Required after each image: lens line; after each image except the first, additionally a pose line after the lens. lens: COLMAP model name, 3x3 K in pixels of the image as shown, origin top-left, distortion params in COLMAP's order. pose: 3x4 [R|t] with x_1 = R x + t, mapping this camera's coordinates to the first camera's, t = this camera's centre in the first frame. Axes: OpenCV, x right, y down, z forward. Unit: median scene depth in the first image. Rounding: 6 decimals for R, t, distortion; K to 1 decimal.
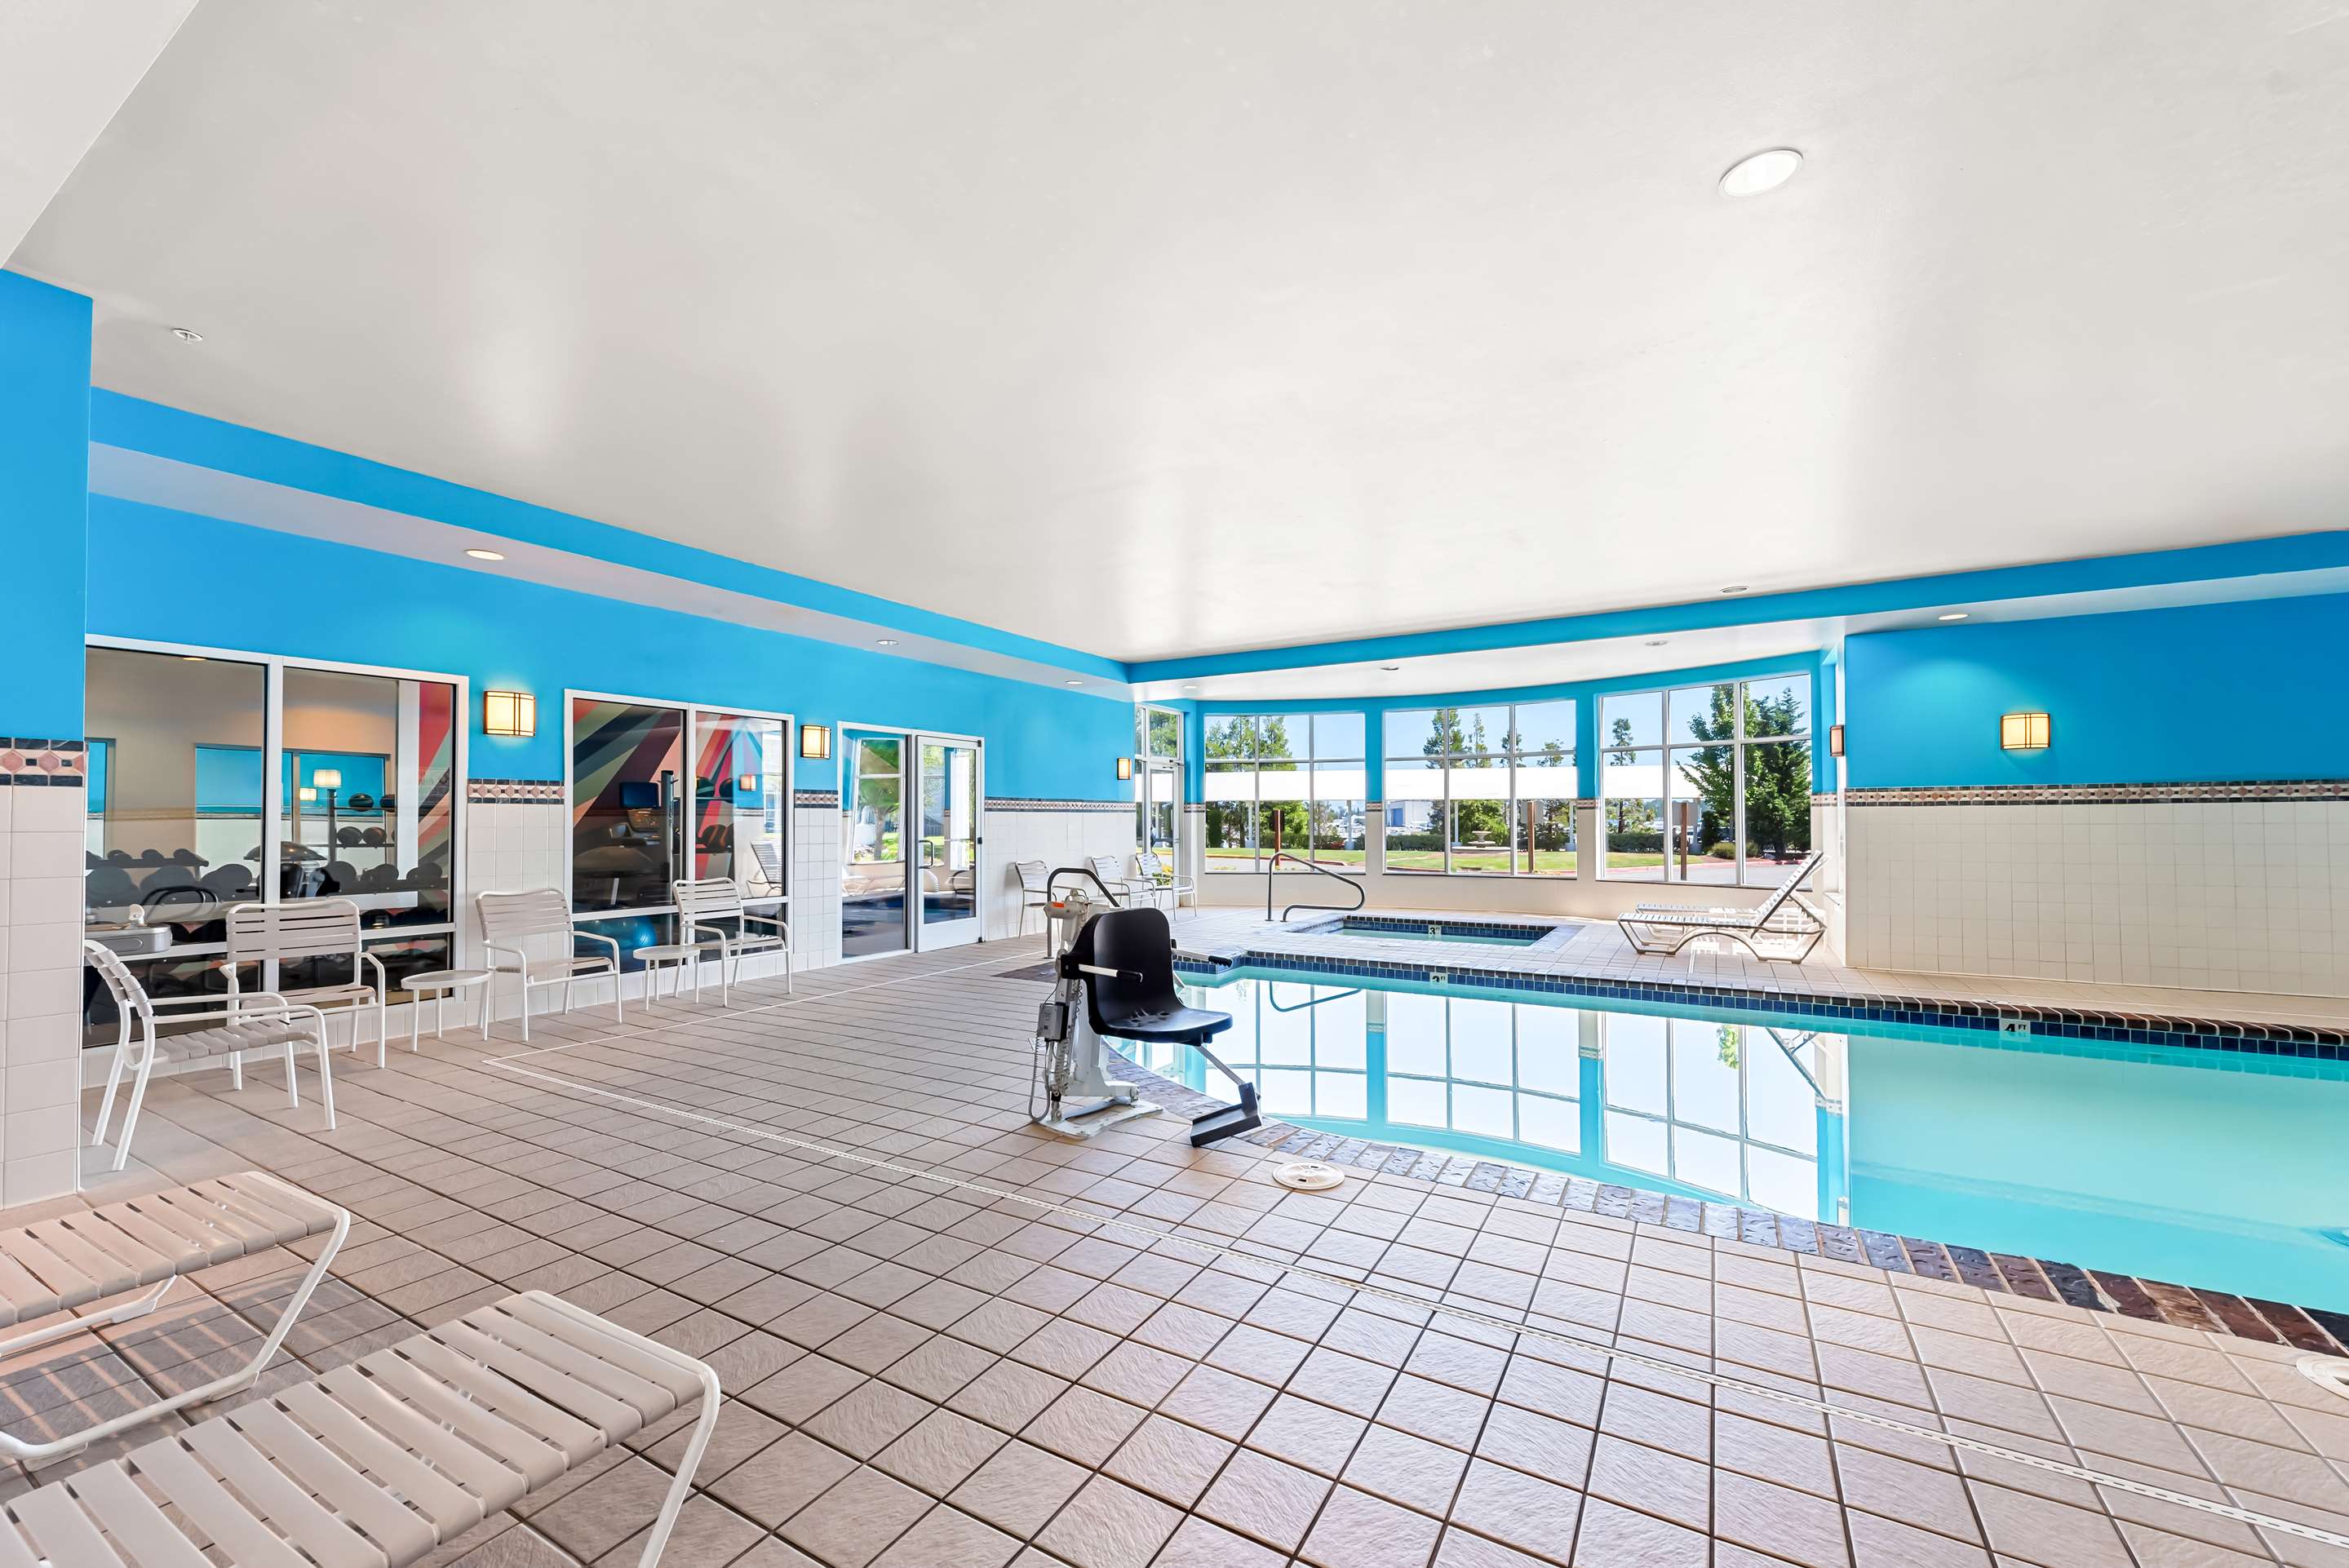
lens RADIAL K [[925.3, 0, 1169.6], [0, 925.3, 793.8], [0, 0, 1]] dist [0.014519, -0.006485]
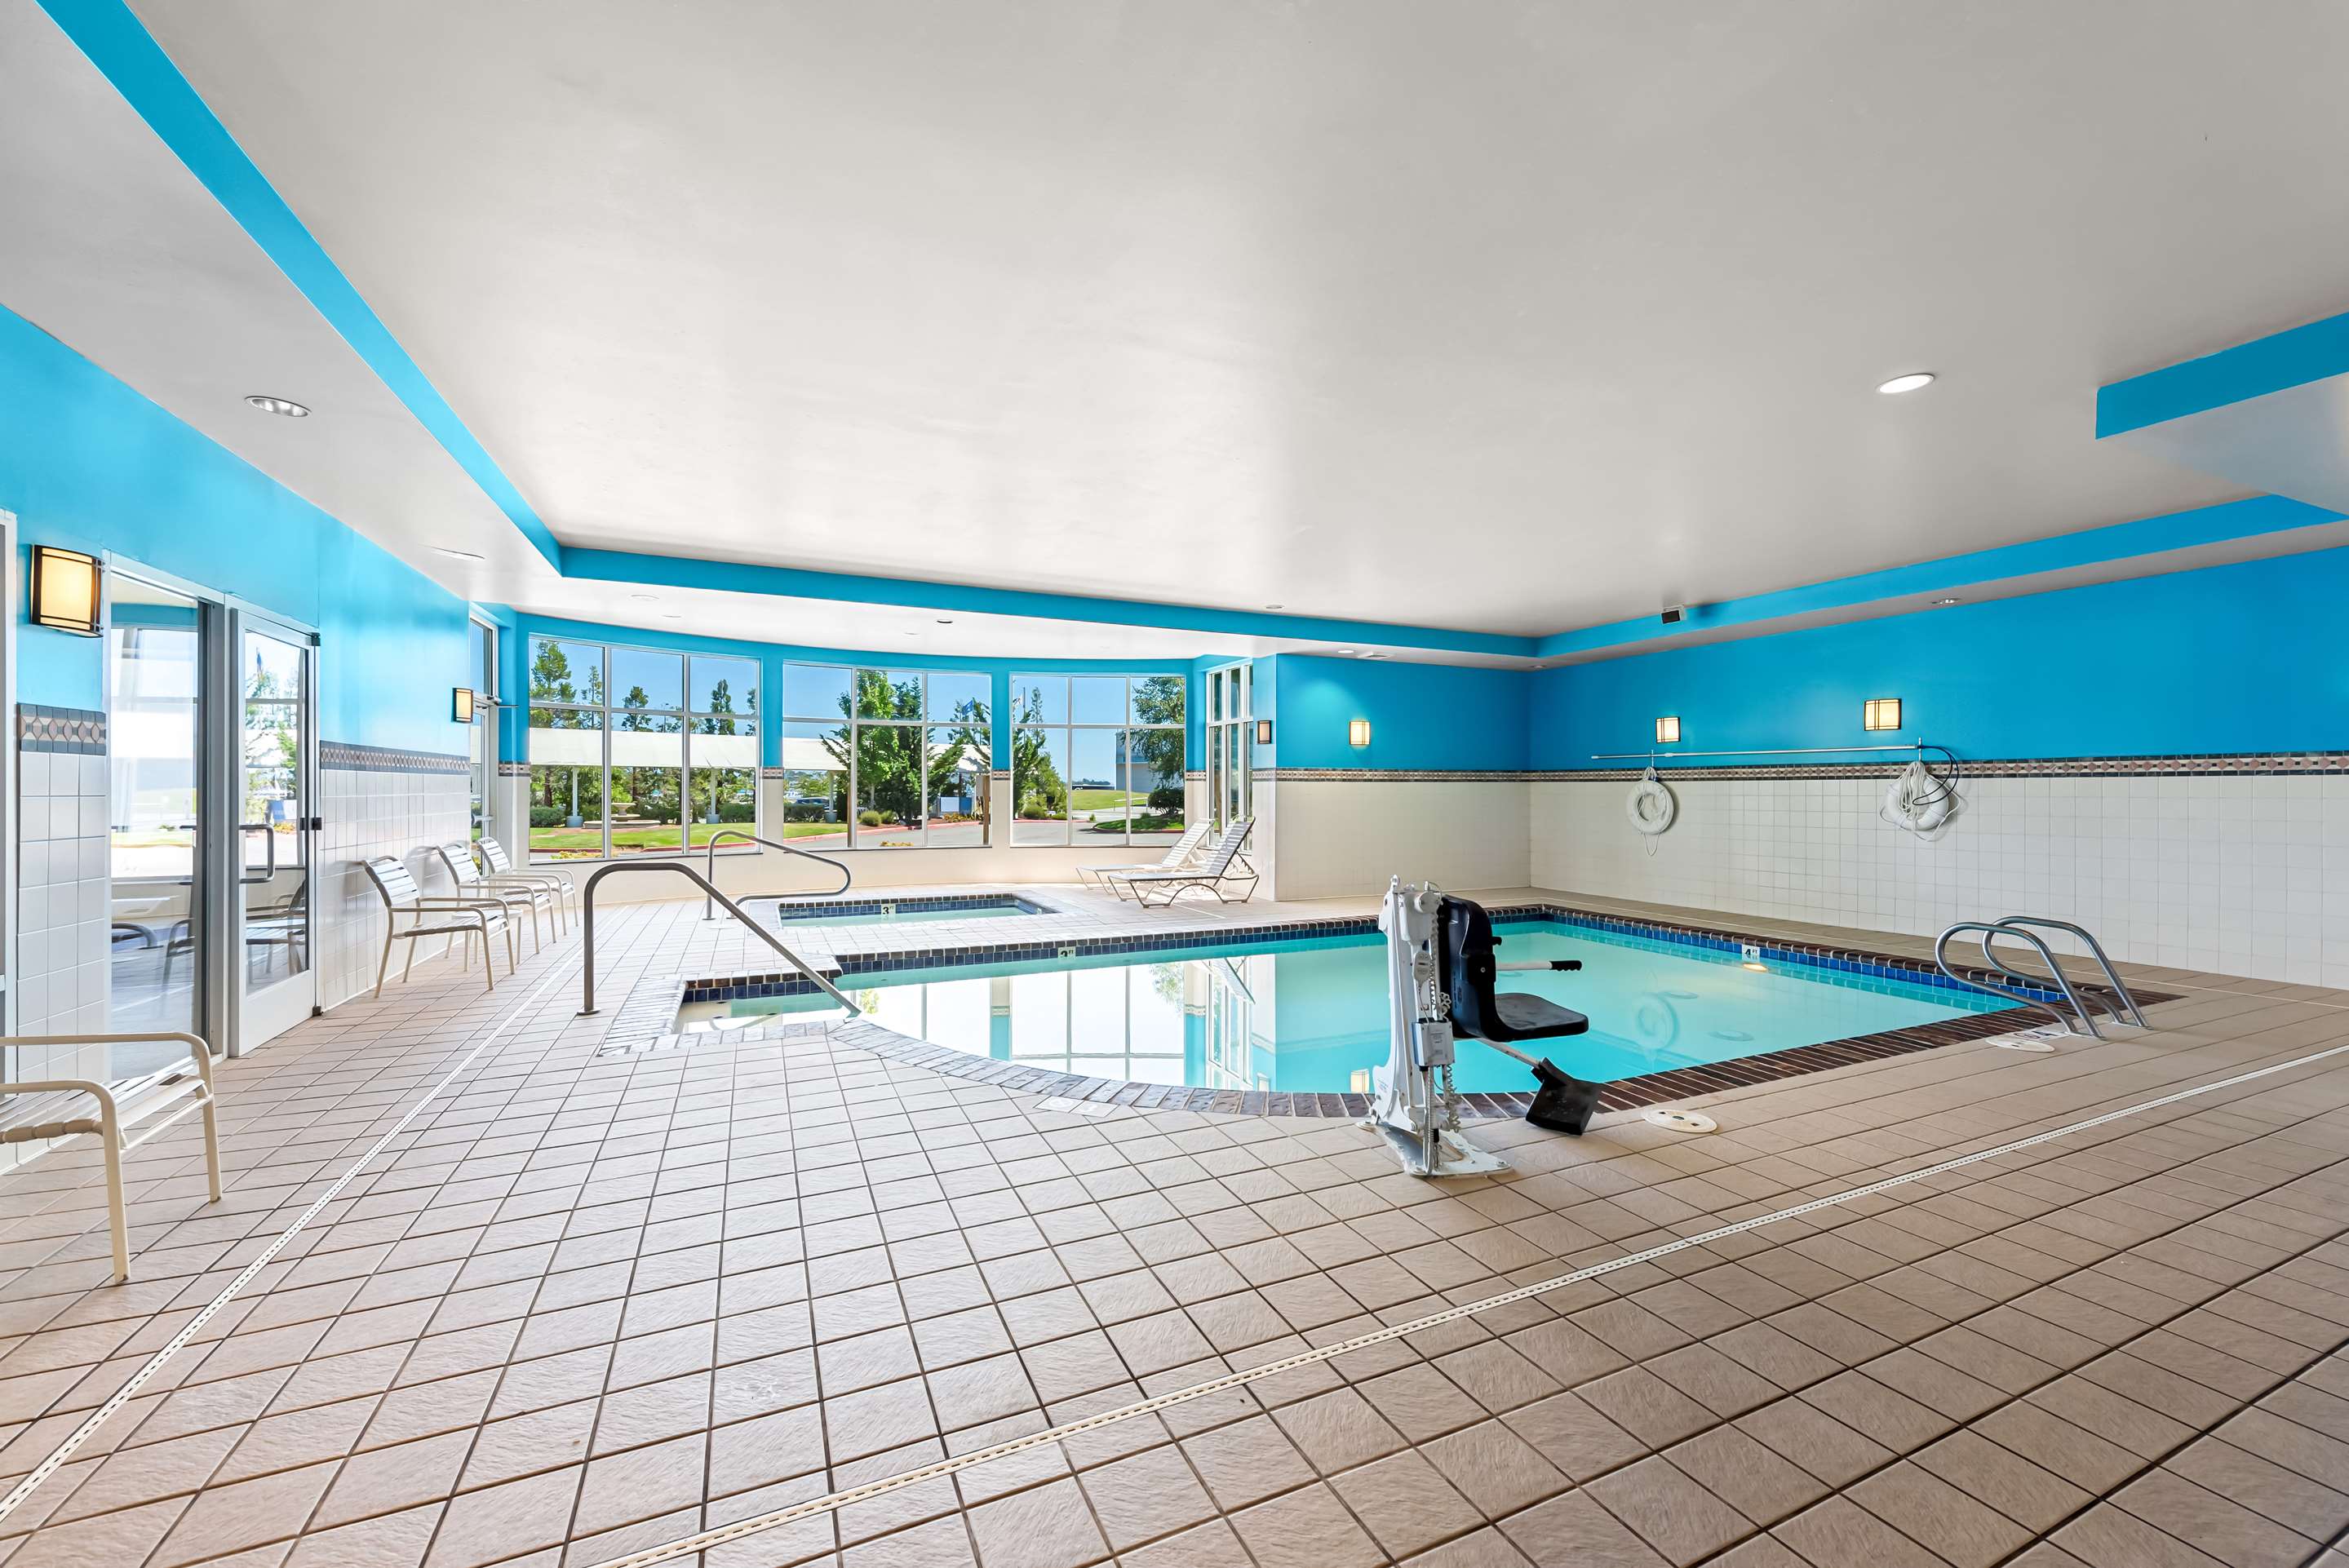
lens RADIAL K [[925.3, 0, 1169.6], [0, 925.3, 793.8], [0, 0, 1]] dist [0.014519, -0.006485]
pose [[0.572116, 0.002118, 0.820170, -0.414702], [-0.027871, 0.999469, 0.016861, 0.012359], [-0.819699, -0.032505, 0.571871, 0.339776]]
